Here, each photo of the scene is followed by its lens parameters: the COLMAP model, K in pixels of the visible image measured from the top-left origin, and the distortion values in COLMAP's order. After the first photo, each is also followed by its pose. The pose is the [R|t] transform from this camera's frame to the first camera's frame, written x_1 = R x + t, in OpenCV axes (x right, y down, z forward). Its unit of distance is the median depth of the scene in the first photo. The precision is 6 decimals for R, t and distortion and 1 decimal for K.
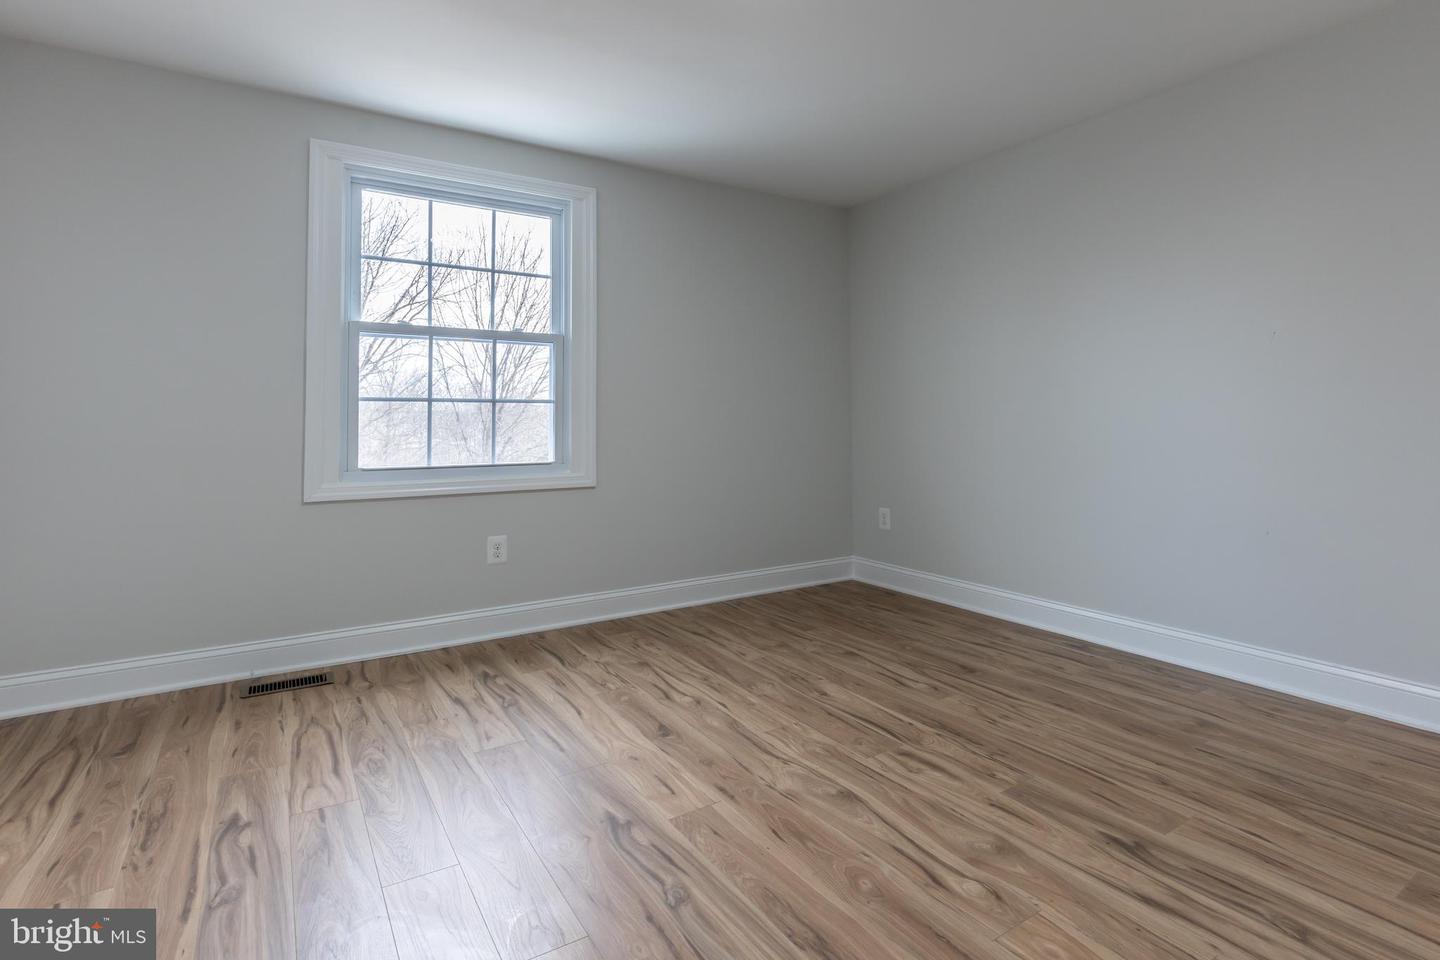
lens RADIAL K [[709.6, 0, 715.9], [0, 709.6, 406.2], [0, 0, 1]] dist [0.000016, -0.000213]
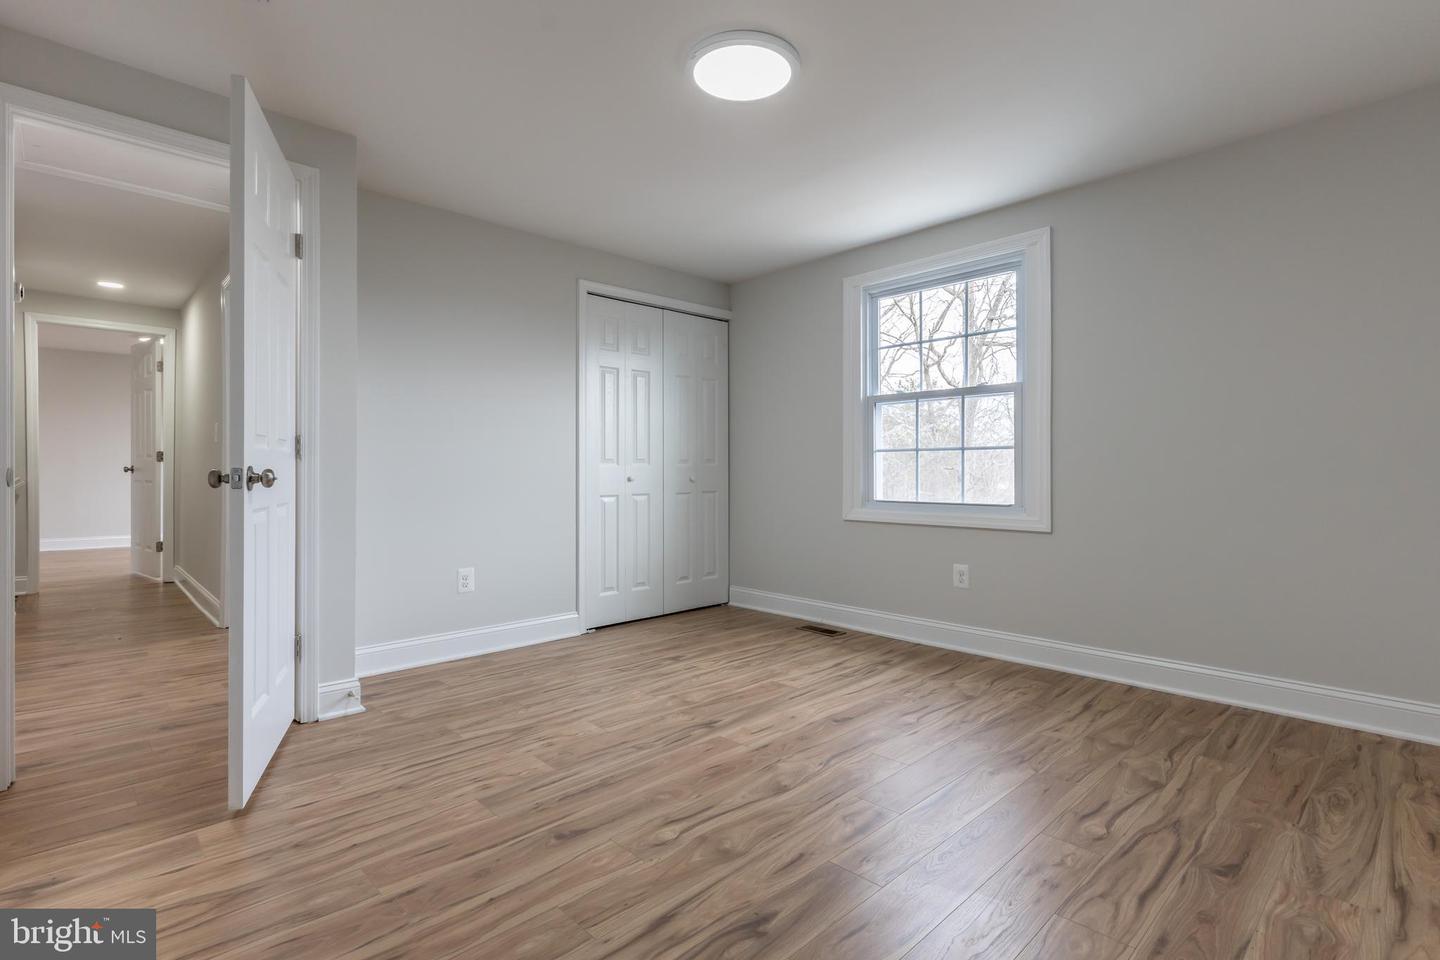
lens RADIAL K [[670.6, 0, 710.0], [0, 670.6, 477.3], [0, 0, 1]] dist [-0.013832, 0.000097]
pose [[0.195902, 0.013281, -0.980534, 0.760690], [0.025480, 0.999502, 0.018629, 0.009426], [0.980292, -0.028634, 0.195466, 0.424610]]
